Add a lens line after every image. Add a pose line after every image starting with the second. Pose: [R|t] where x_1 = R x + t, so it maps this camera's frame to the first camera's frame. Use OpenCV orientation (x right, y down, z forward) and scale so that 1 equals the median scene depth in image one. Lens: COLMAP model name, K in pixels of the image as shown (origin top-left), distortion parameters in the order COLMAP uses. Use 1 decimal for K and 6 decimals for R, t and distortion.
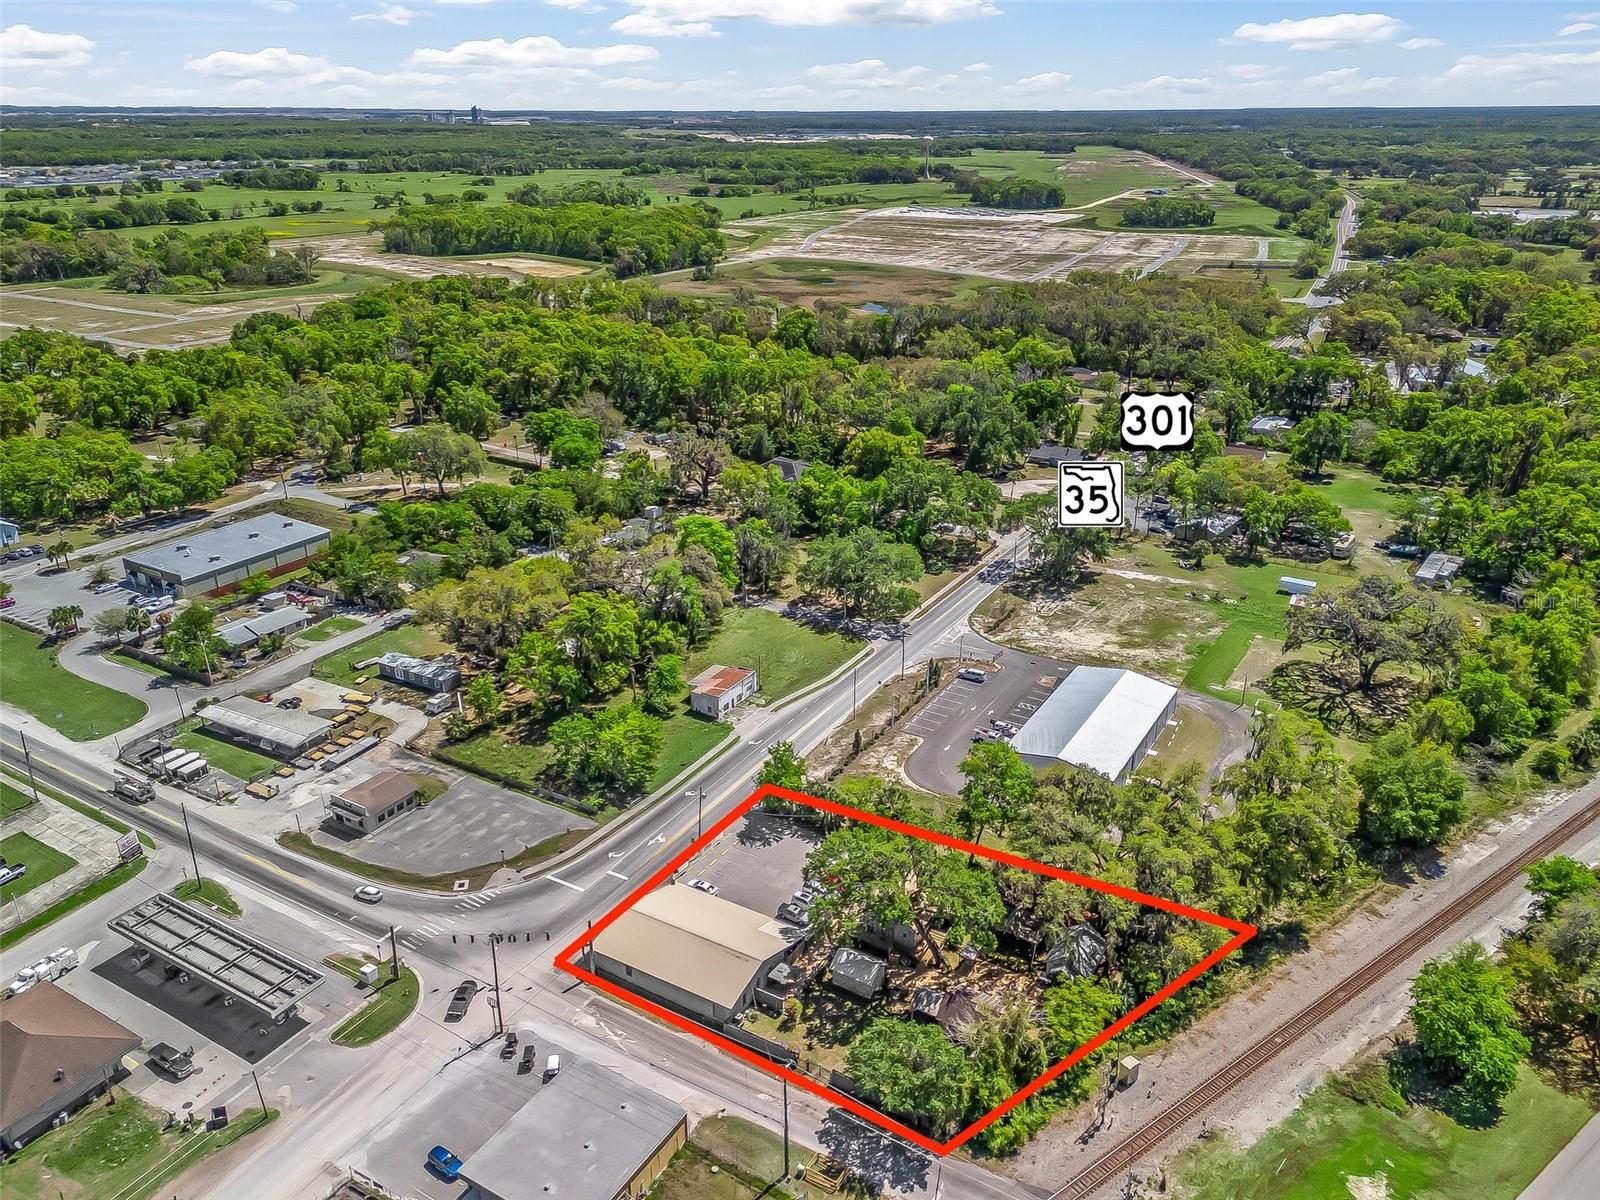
lens RADIAL K [[1182.5, 0, 800.0], [0, 1182.5, 600.0], [0, 0, 1]] dist [0.063605, -0.067991]
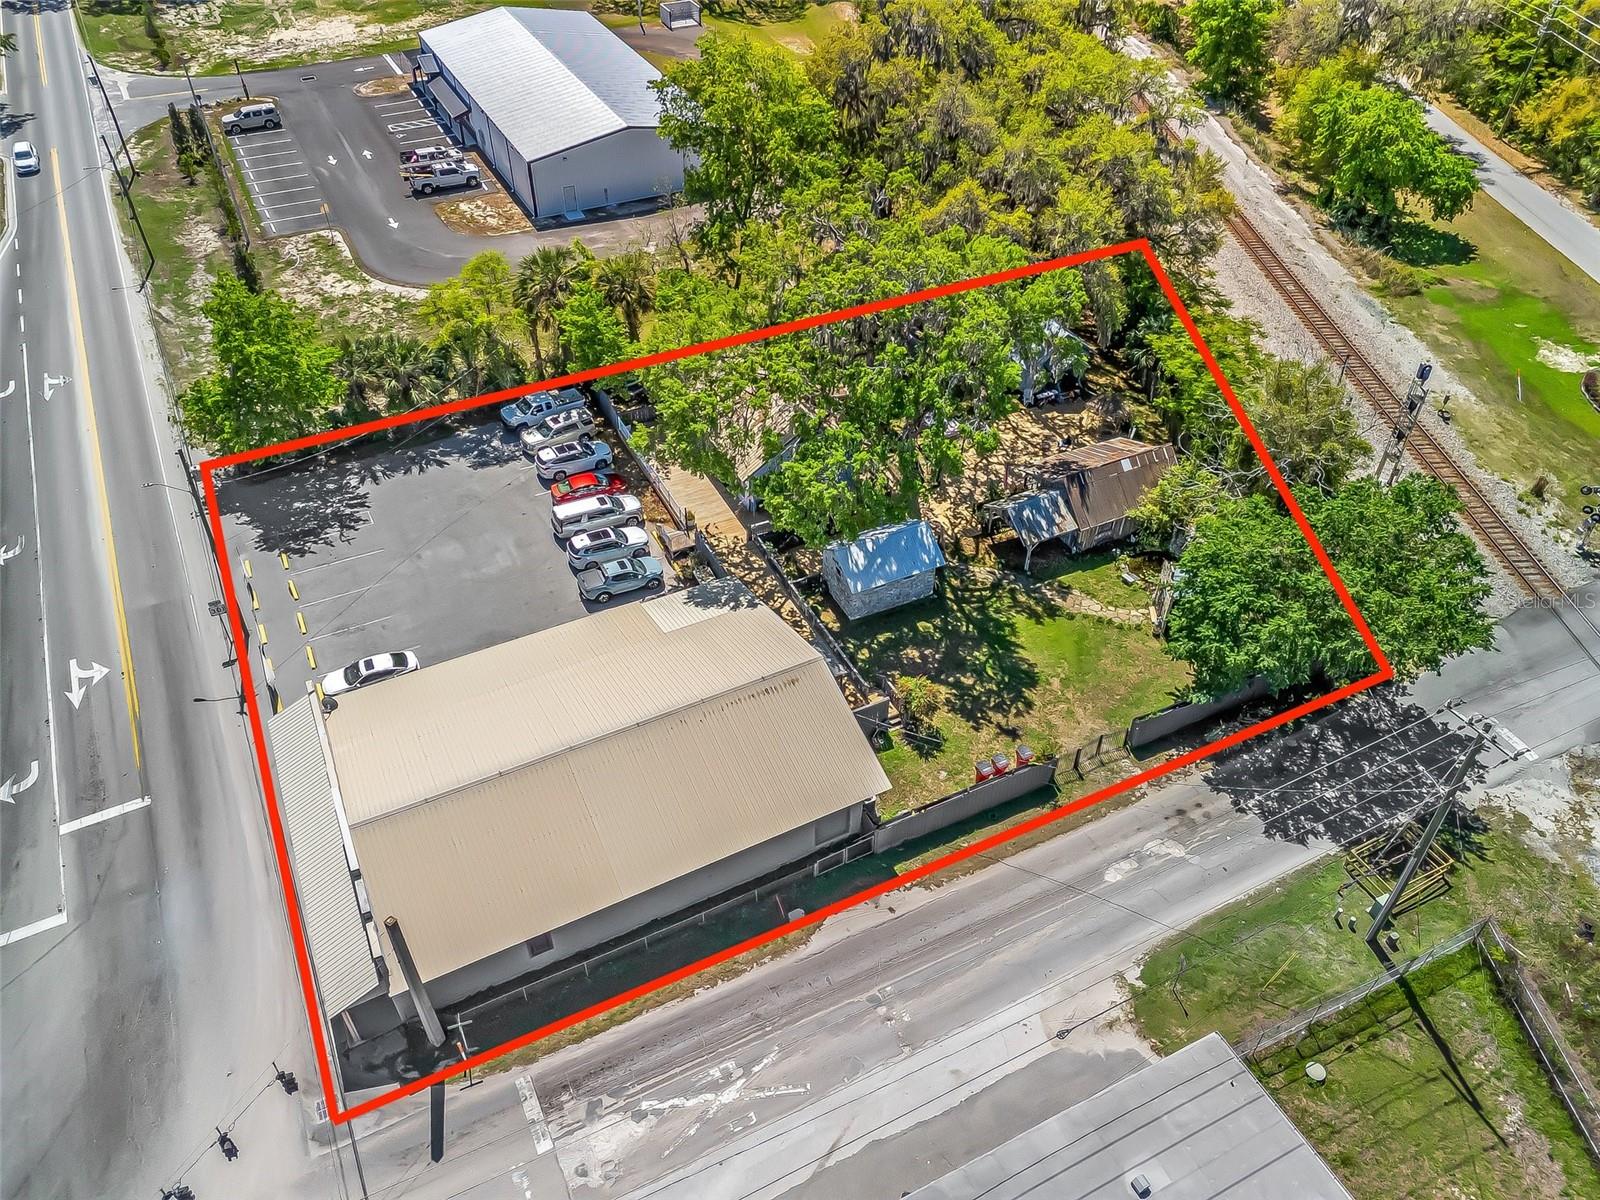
lens RADIAL K [[1170.2, 0, 801.1], [0, 1170.2, 610.7], [0, 0, 1]] dist [0.073971, -0.060832]
pose [[0.532176, -0.564253, 0.631195, -0.173572], [0.314261, 0.823924, 0.471581, 0.071035], [-0.786148, -0.052604, 0.615795, 0.502642]]
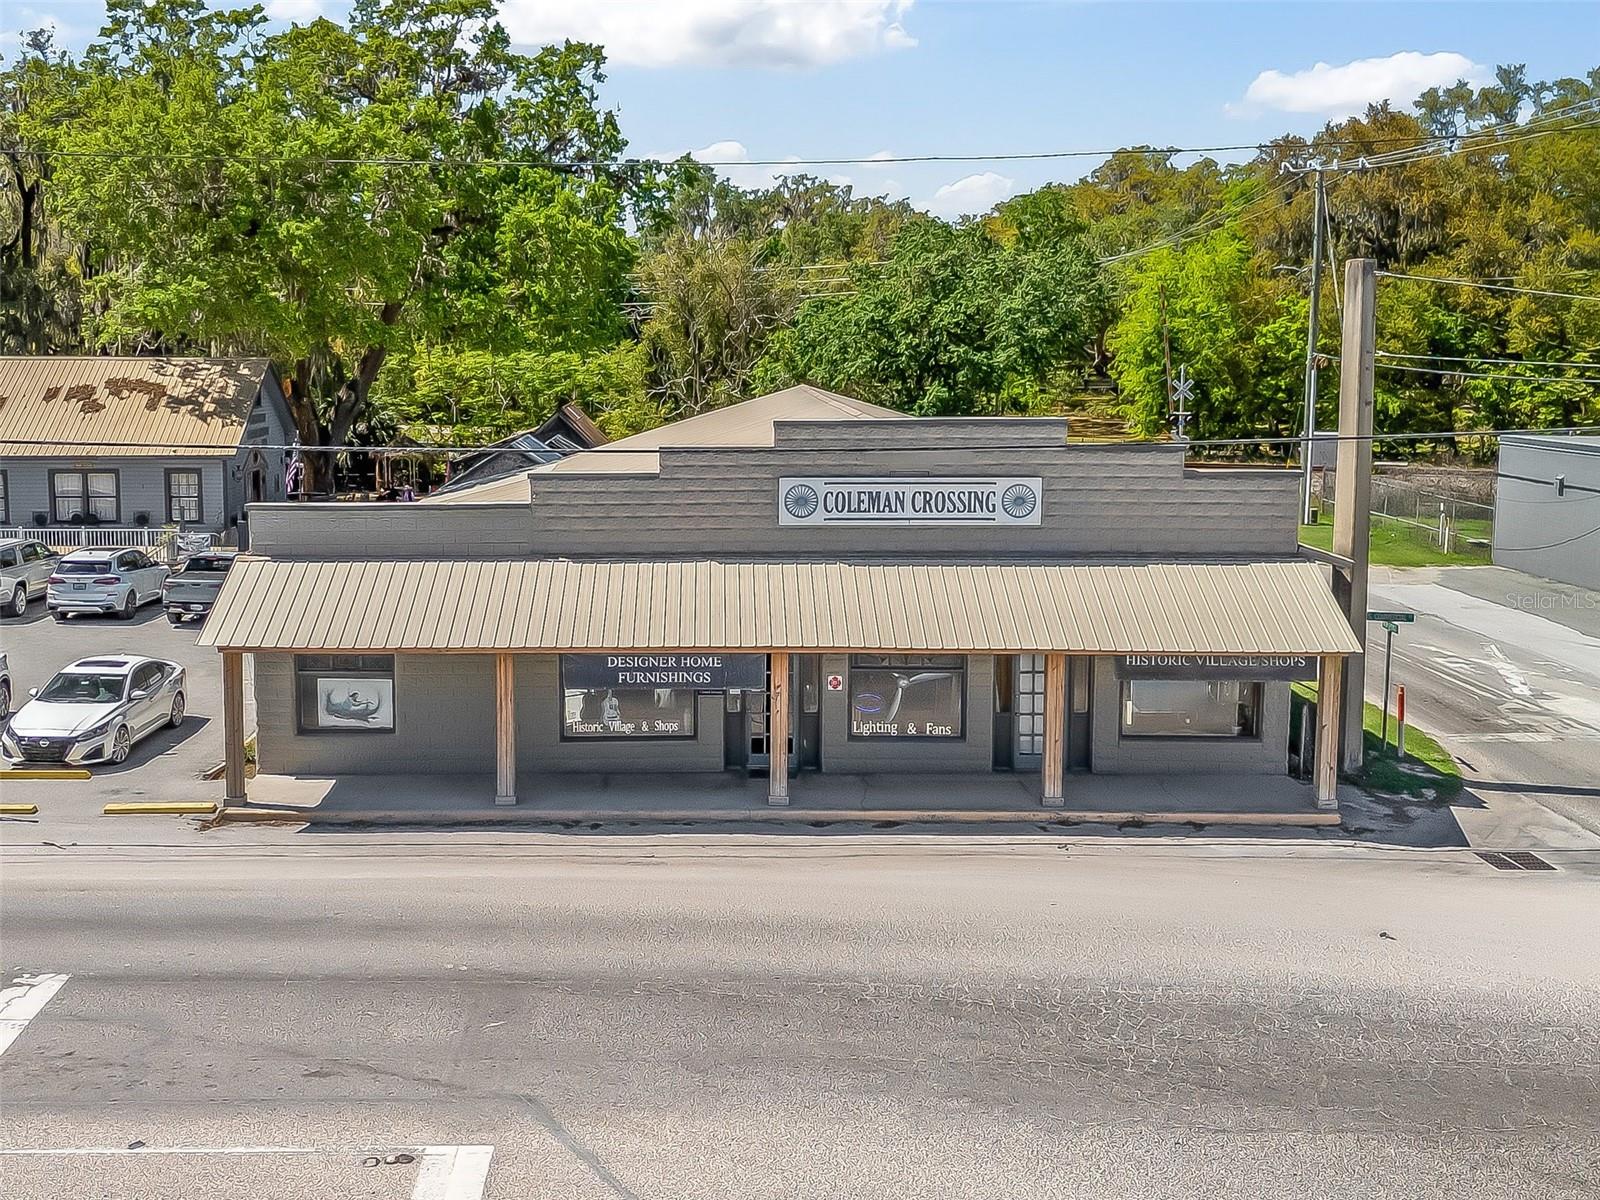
lens RADIAL K [[1654.2, 0, 685.8], [0, 1654.2, 553.0], [0, 0, 1]] dist [0.128044, -0.204410]
pose [[-0.517263, -0.111932, 0.848475, -0.196493], [0.327036, 0.890320, 0.316826, 0.143702], [-0.790877, 0.441364, -0.423924, 0.763176]]
